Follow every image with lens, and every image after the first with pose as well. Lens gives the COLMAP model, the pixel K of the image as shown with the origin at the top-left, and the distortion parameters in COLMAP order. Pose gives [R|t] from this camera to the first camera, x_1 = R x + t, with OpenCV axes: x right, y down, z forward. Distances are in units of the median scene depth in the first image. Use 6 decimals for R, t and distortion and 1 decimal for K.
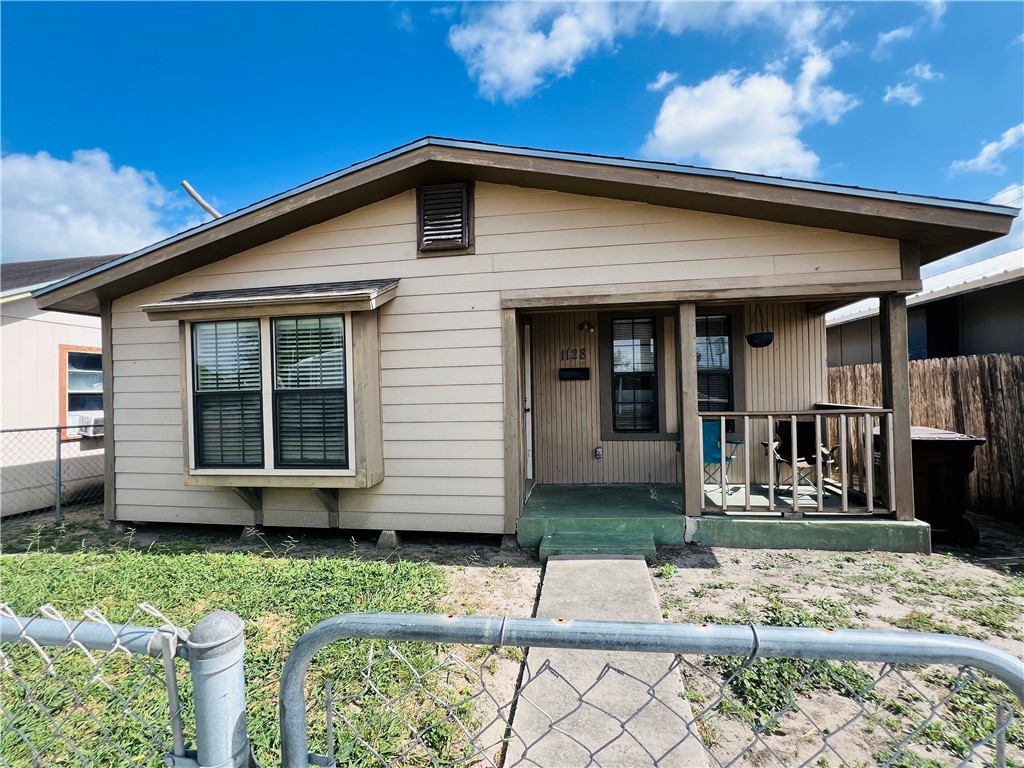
lens RADIAL K [[454.1, 0, 512.0], [0, 454.1, 385.6], [0, 0, 1]] dist [-0.003800, 0.000605]
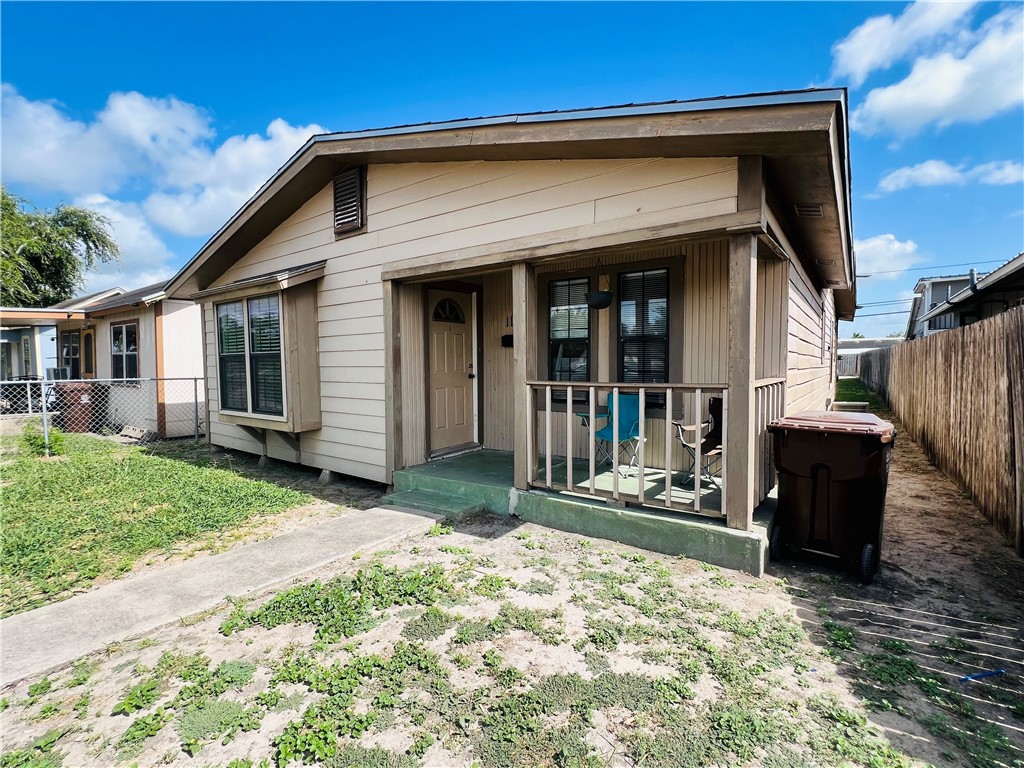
lens RADIAL K [[475.8, 0, 513.5], [0, 475.8, 385.0], [0, 0, 1]] dist [-0.003825, -0.000174]
pose [[0.893120, 0.037203, -0.448277, 0.809415], [-0.008266, 0.997763, 0.066337, 0.002643], [0.449742, -0.055541, 0.891430, 0.108430]]
